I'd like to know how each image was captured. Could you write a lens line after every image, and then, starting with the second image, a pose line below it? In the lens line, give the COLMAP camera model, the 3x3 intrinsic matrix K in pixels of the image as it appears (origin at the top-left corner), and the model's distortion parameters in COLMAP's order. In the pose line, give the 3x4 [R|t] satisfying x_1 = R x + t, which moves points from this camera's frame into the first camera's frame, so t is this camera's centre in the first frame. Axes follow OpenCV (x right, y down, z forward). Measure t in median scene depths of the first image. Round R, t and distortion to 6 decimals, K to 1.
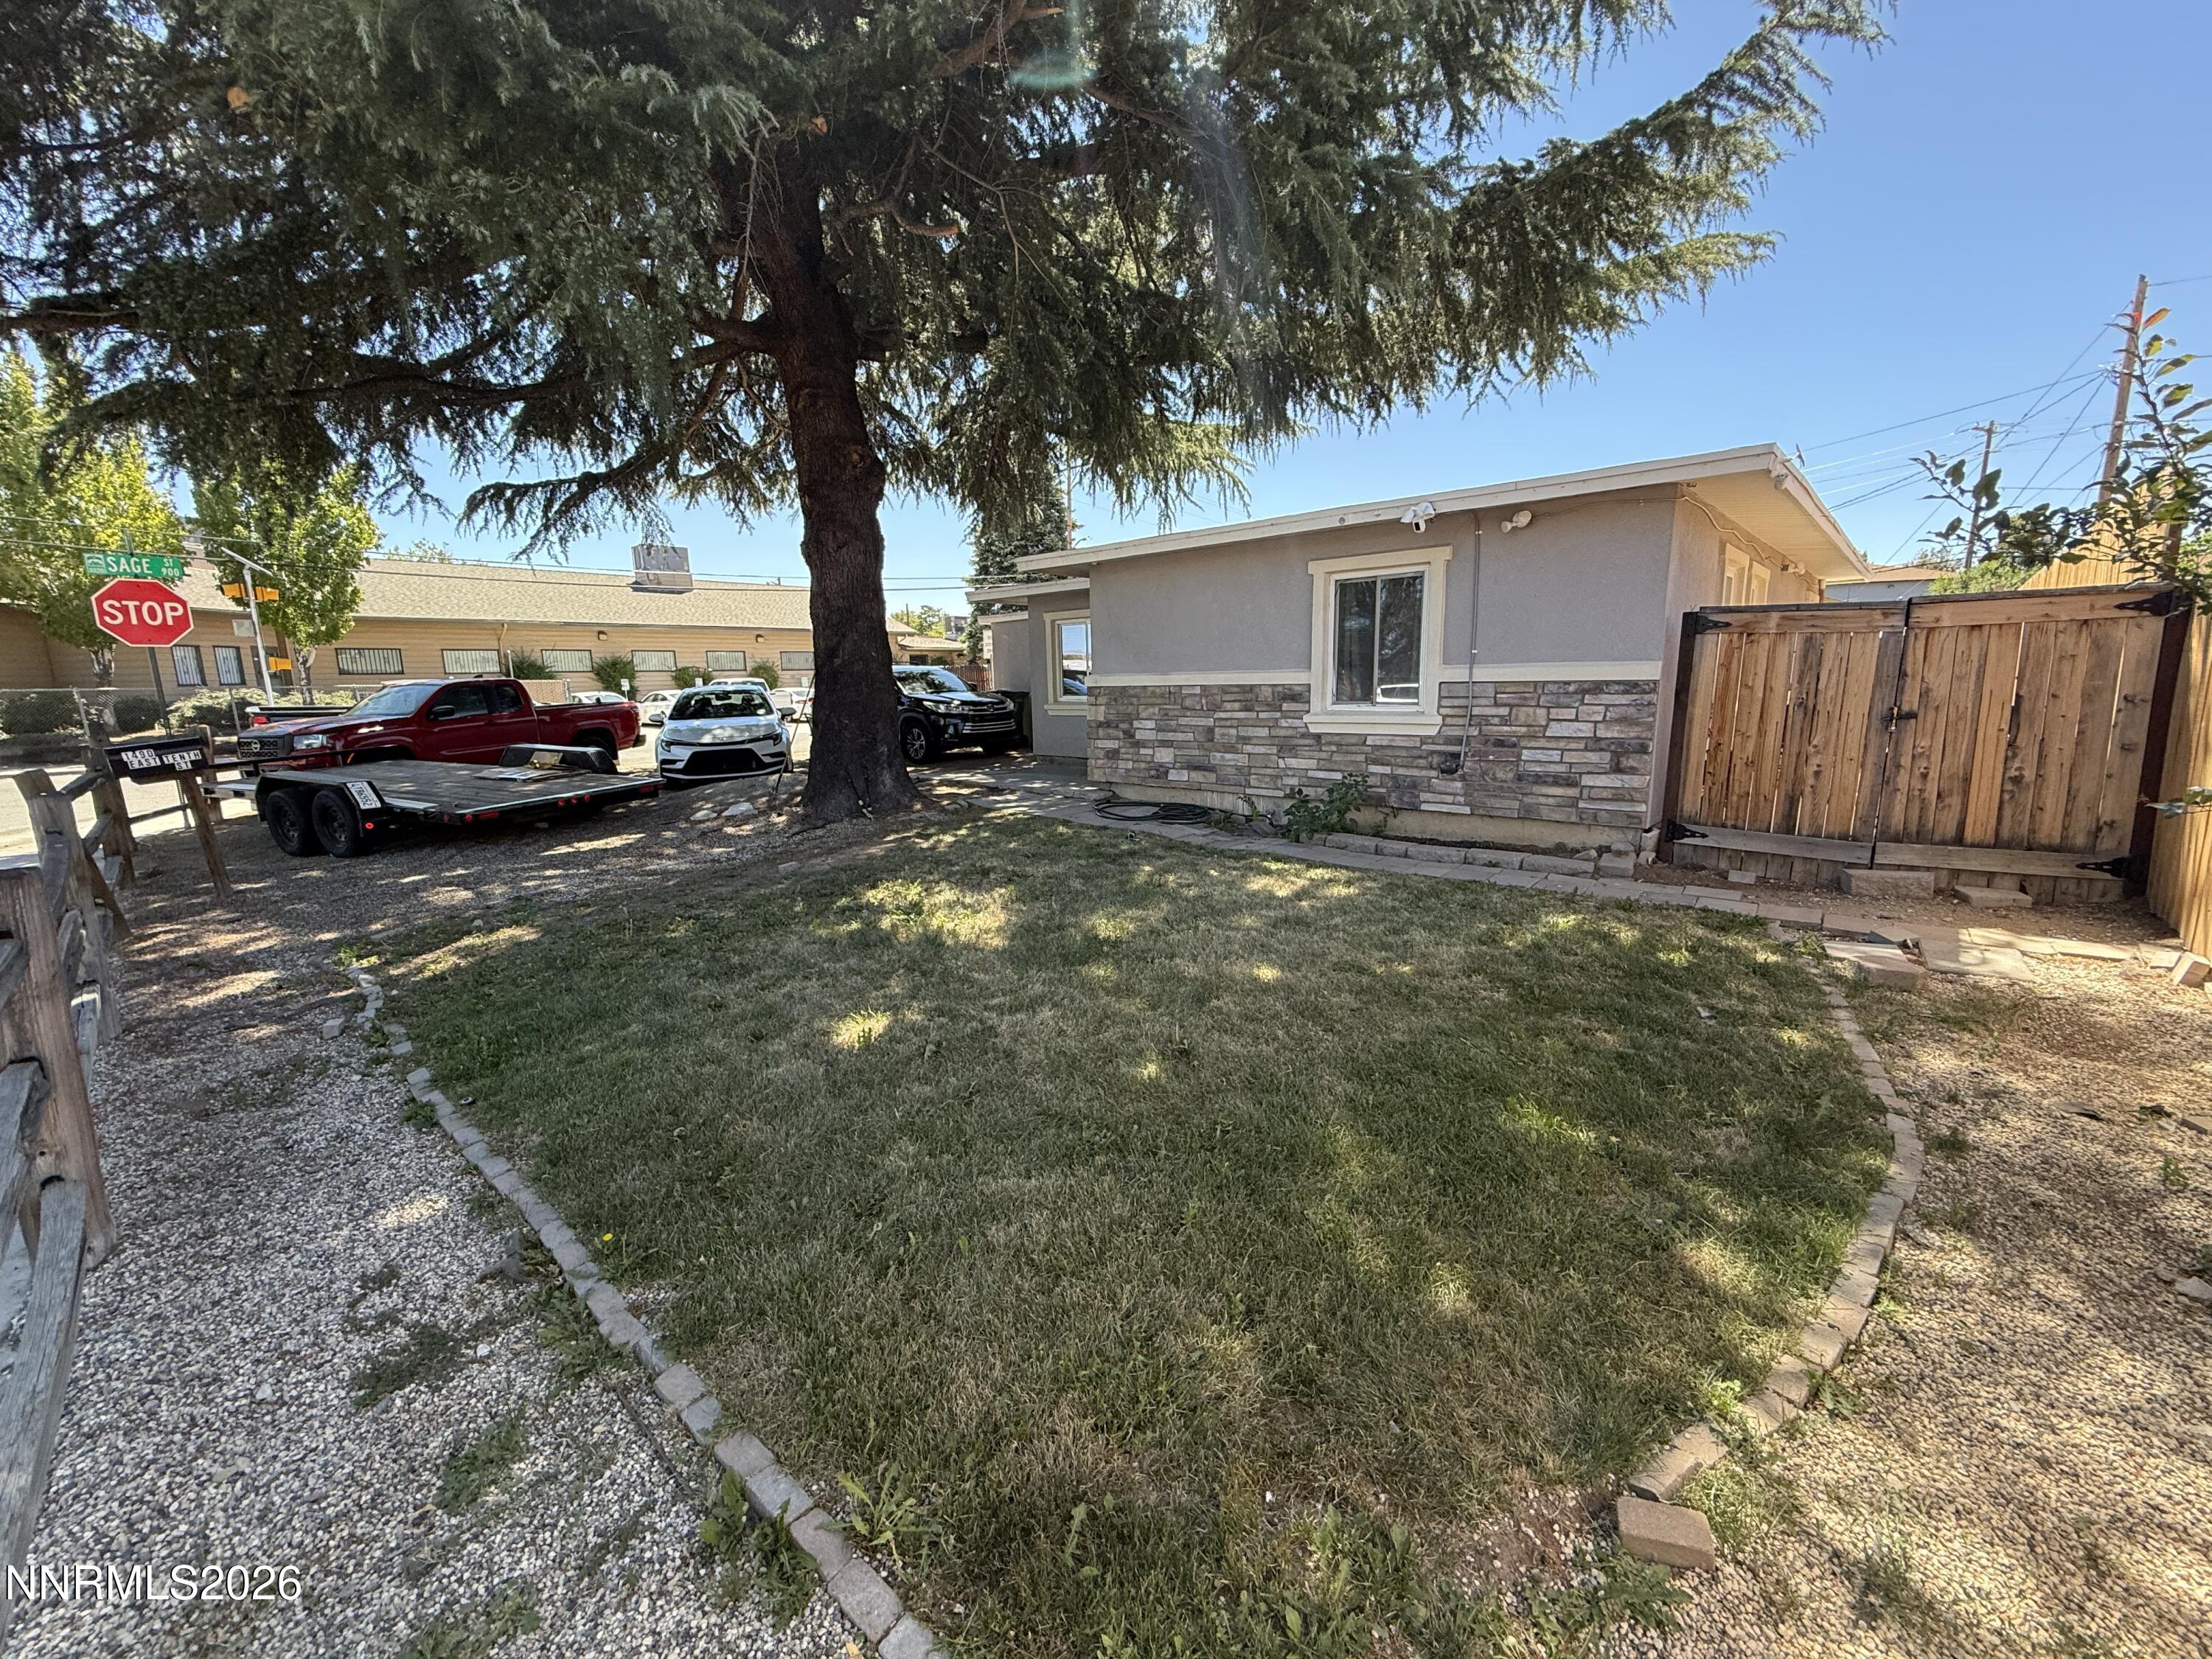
lens RADIAL K [[885.0, 0, 1097.1], [0, 885.0, 831.4], [0, 0, 1]] dist [0.001245, -0.000068]
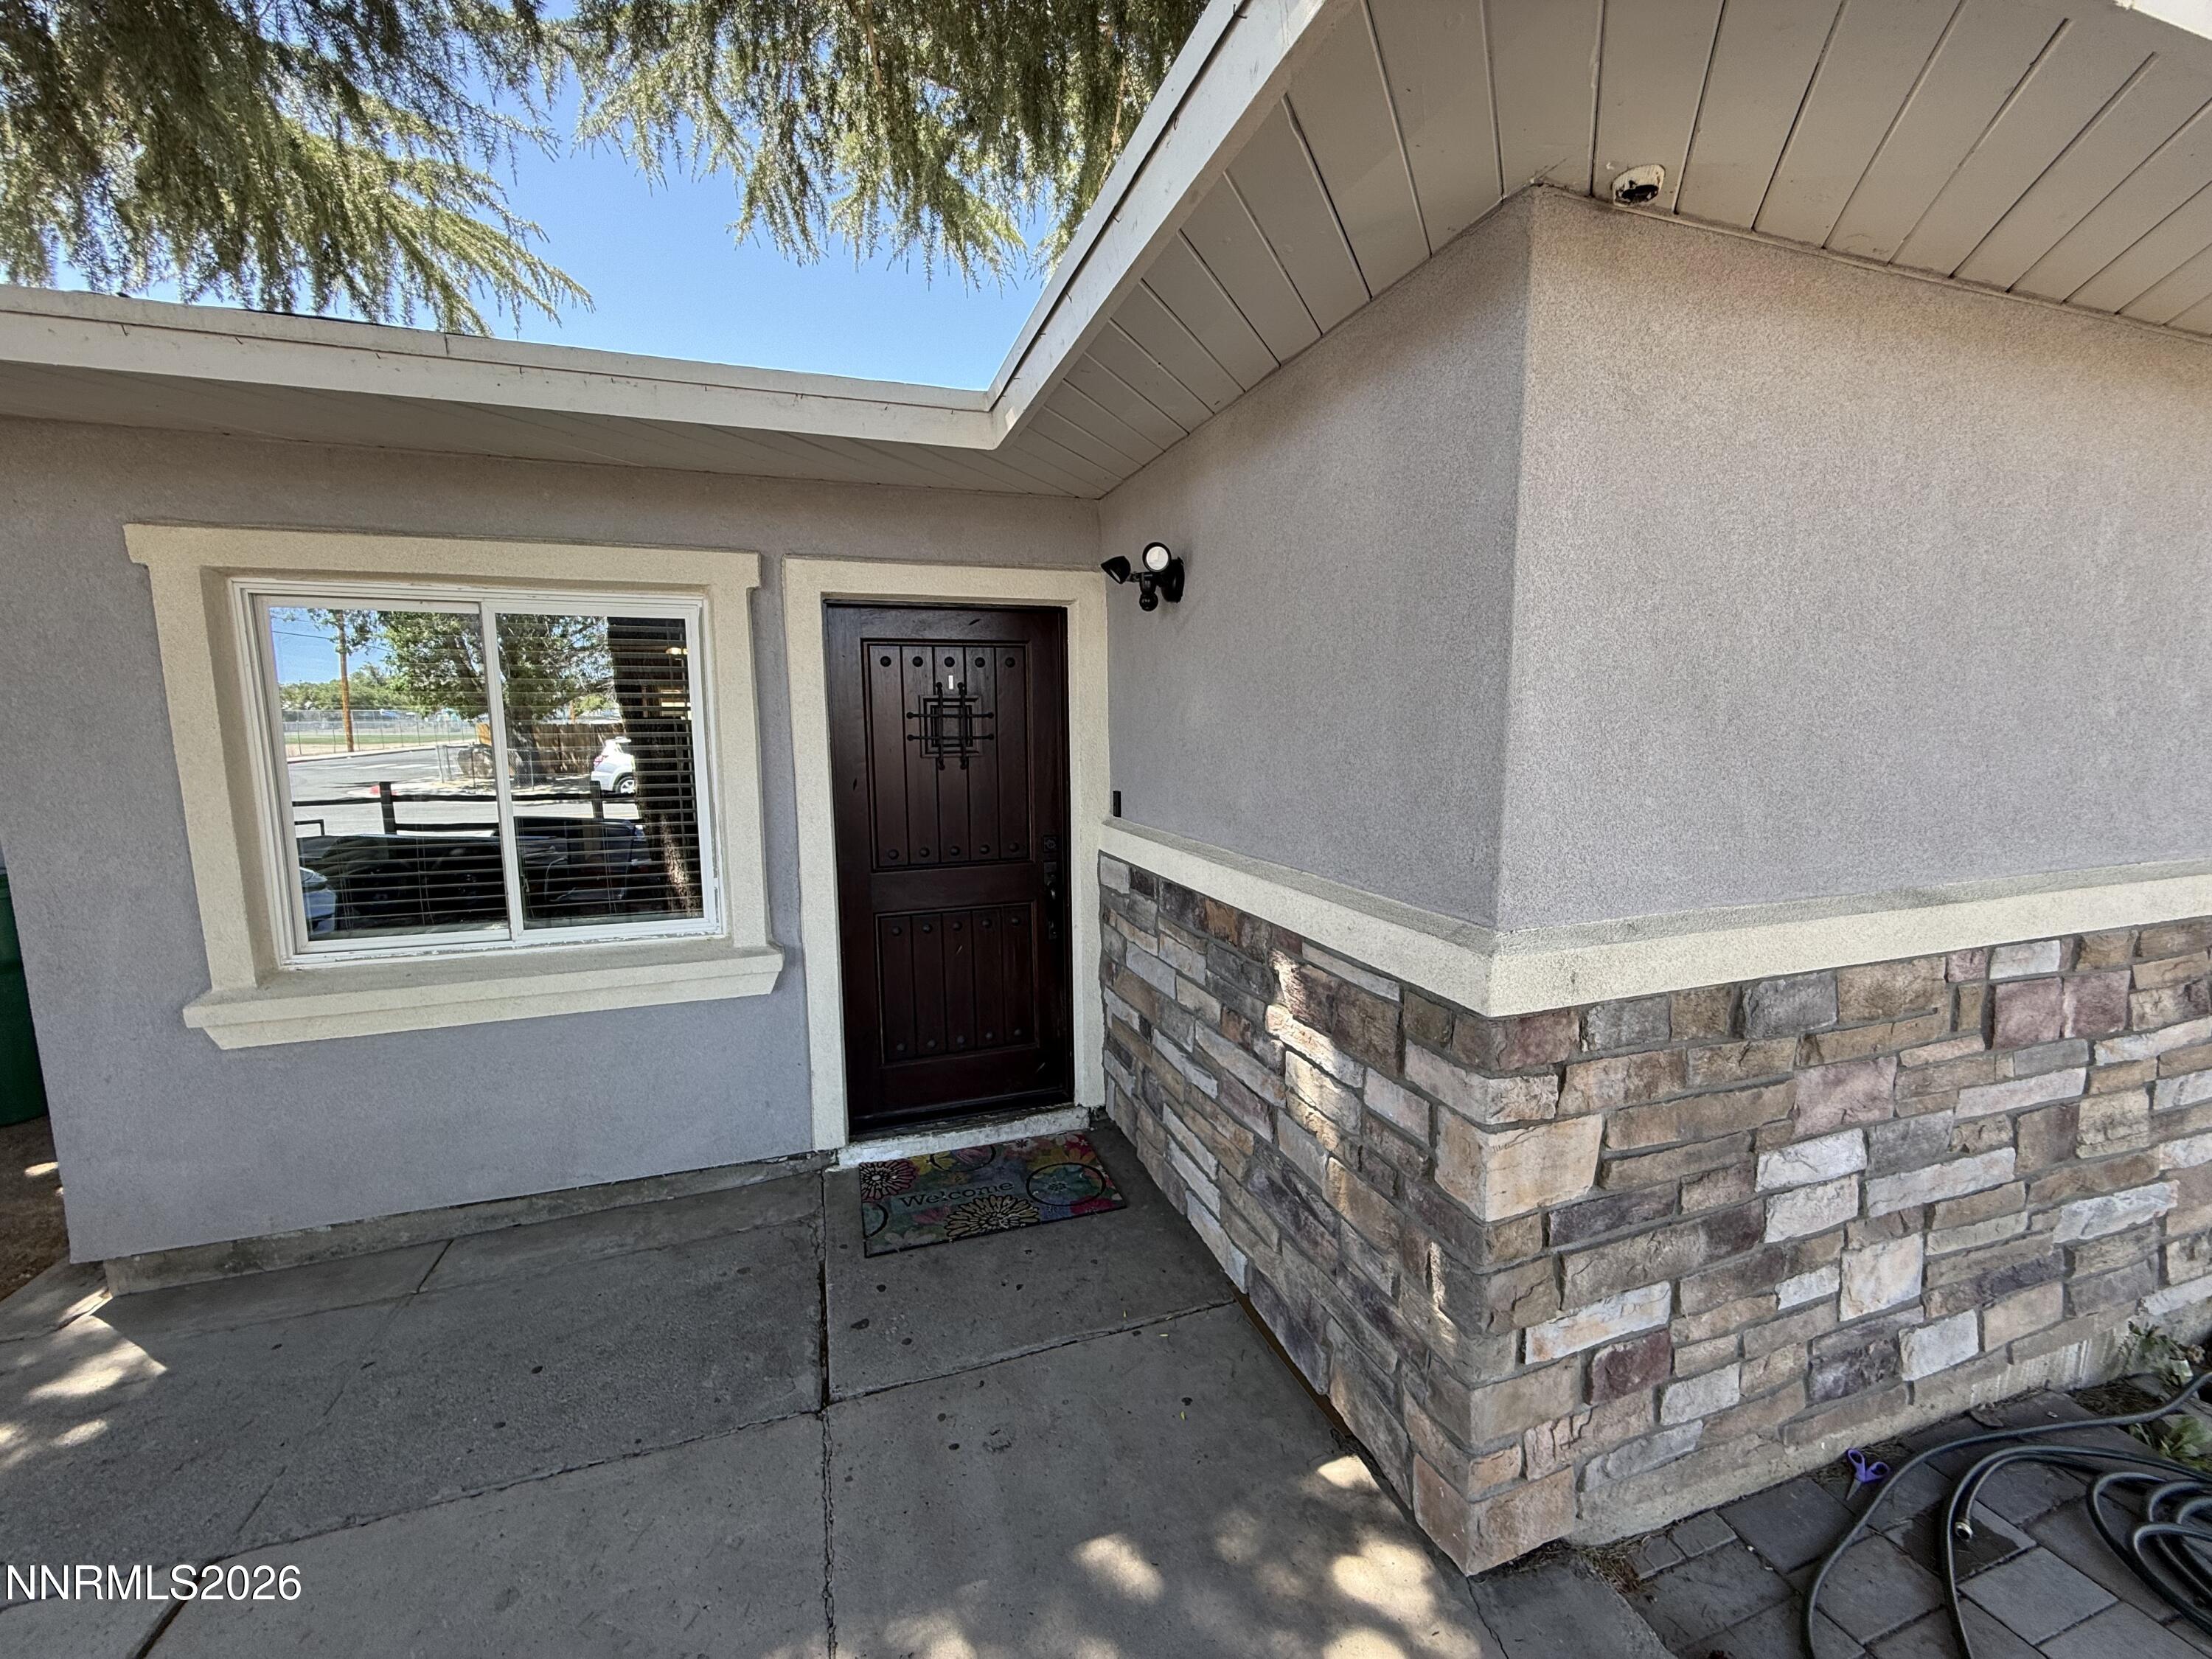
lens RADIAL K [[885.0, 0, 1103.1], [0, 885.0, 824.5], [0, 0, 1]] dist [0.001245, -0.000068]
pose [[0.476372, -0.092798, 0.874333, -0.235230], [0.148819, 0.988577, 0.023841, -0.285397], [-0.866558, 0.118761, 0.484741, 1.334097]]
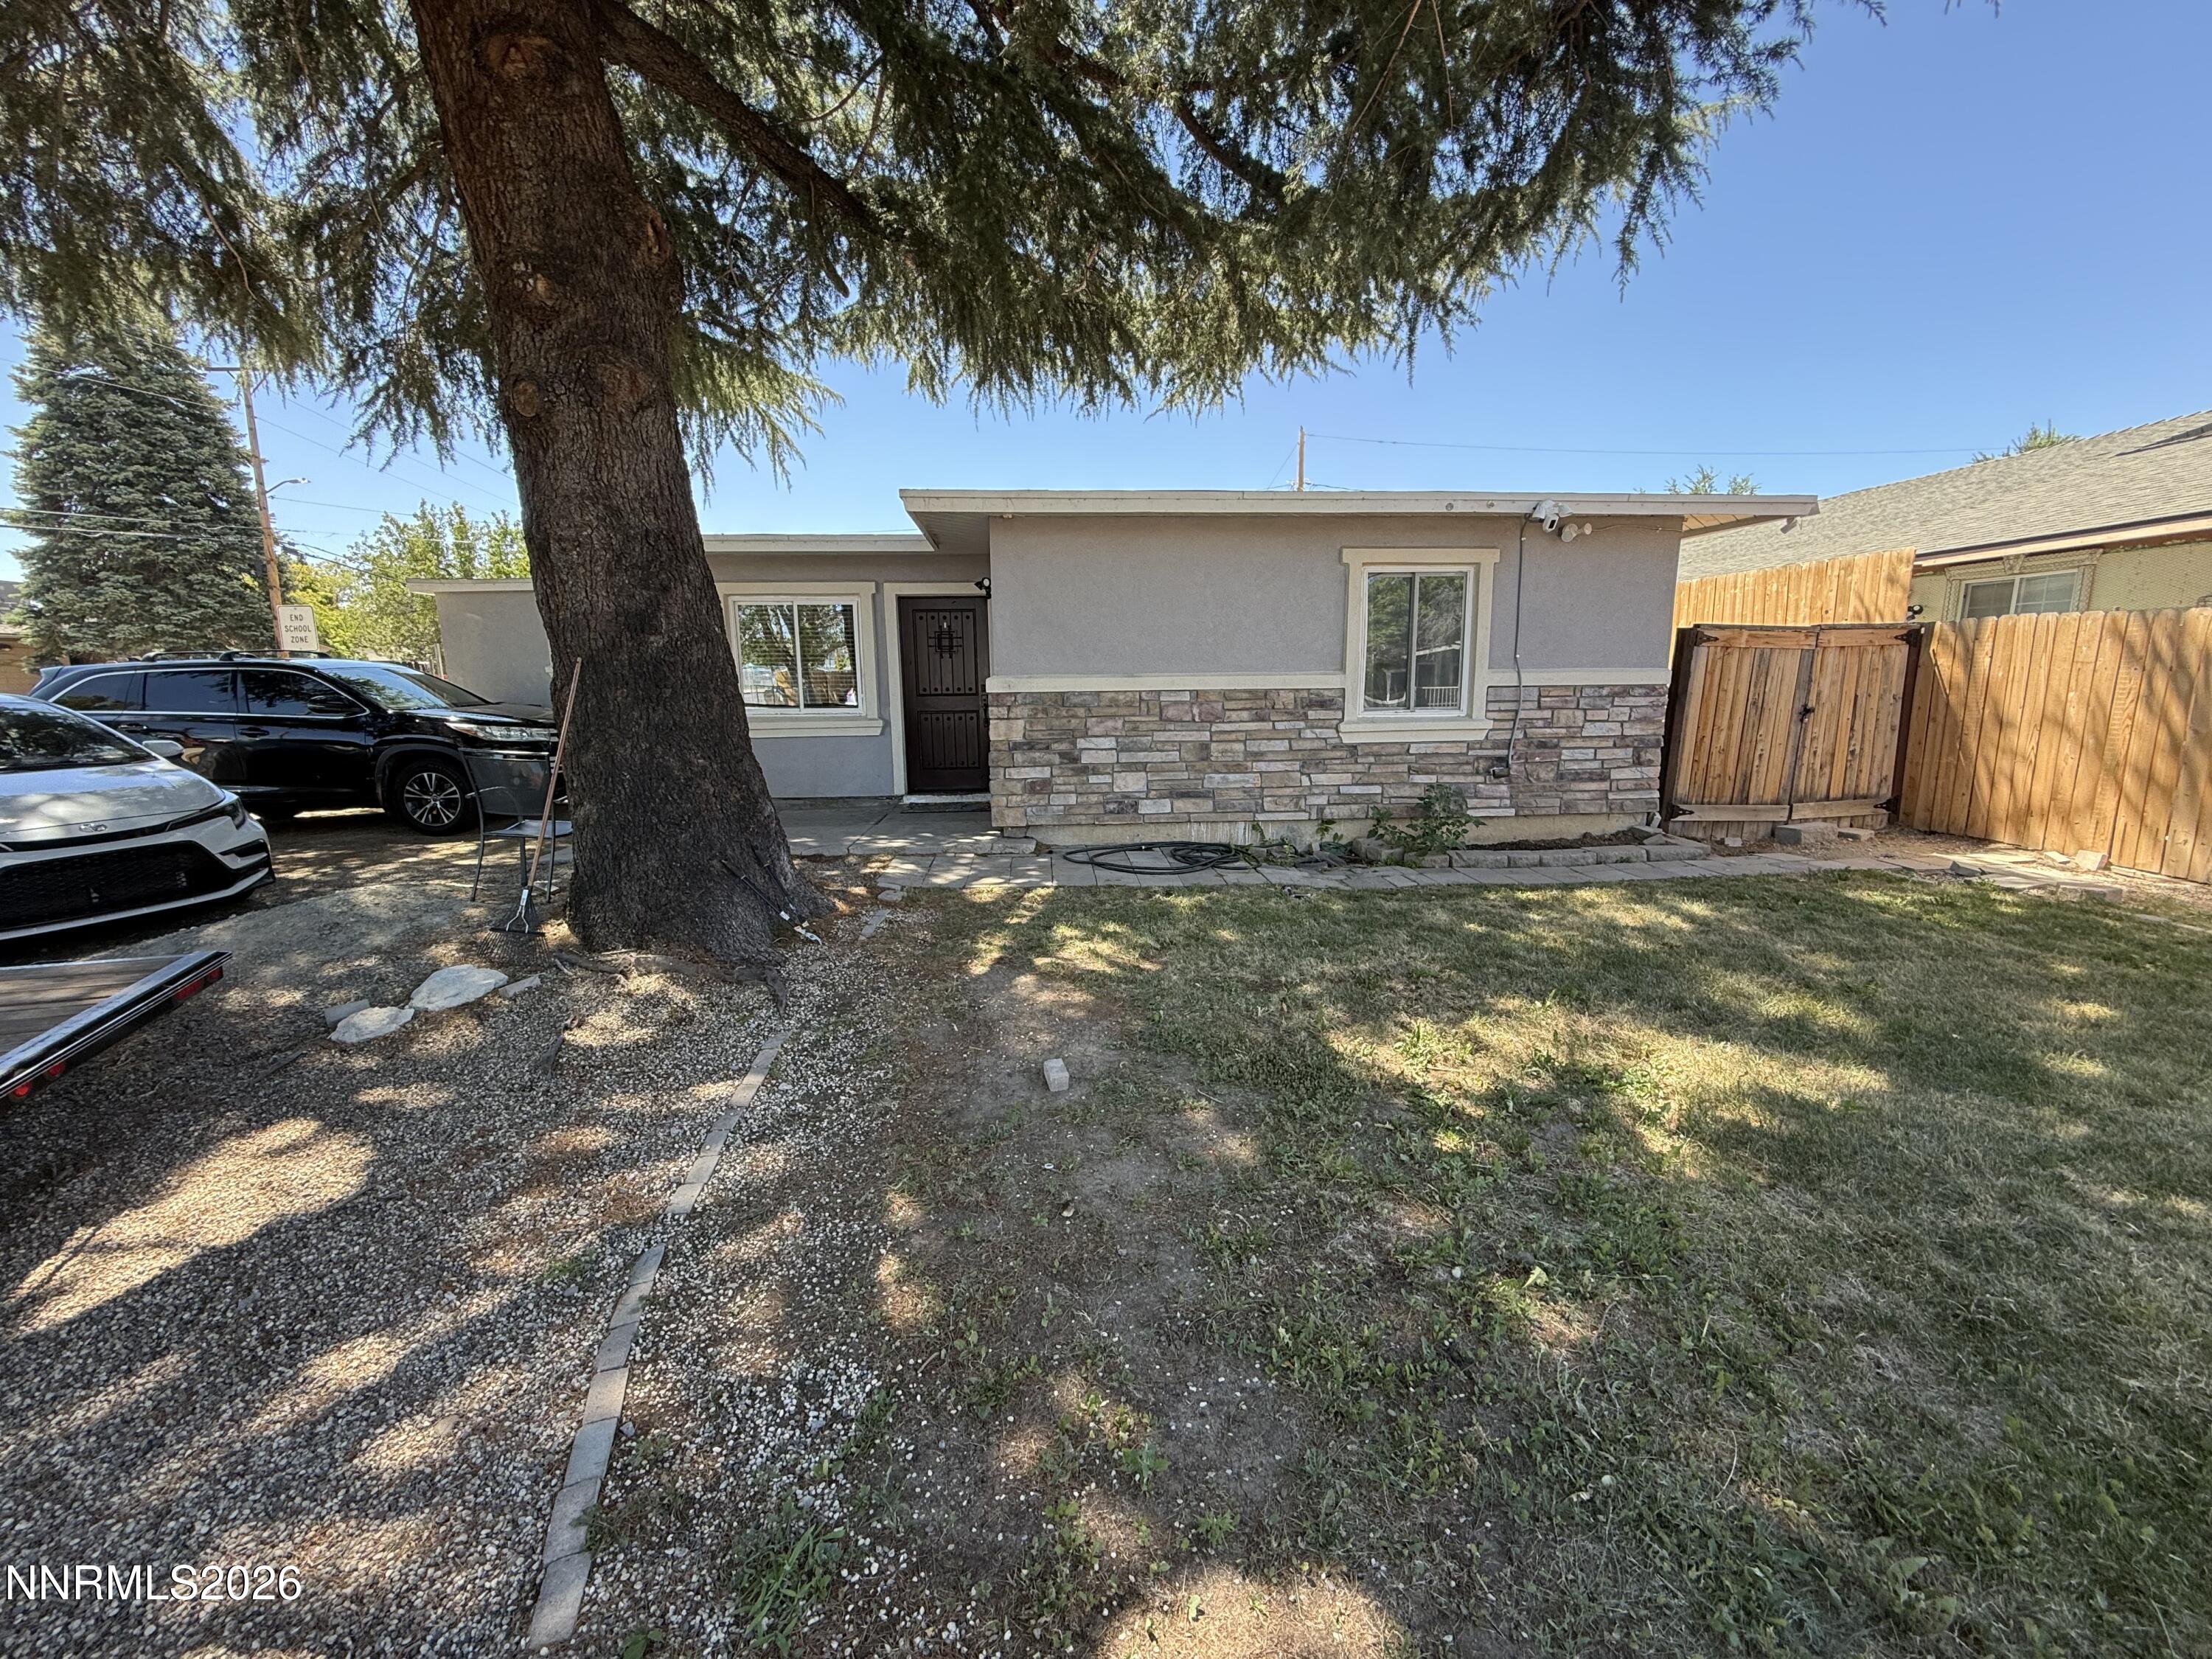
lens RADIAL K [[885.0, 0, 1103.2], [0, 885.0, 830.5], [0, 0, 1]] dist [0.001245, -0.000068]
pose [[0.685970, -0.111441, 0.719046, -0.628090], [0.122192, 0.991811, 0.037144, -0.097128], [-0.717297, 0.062382, 0.693969, 0.626573]]
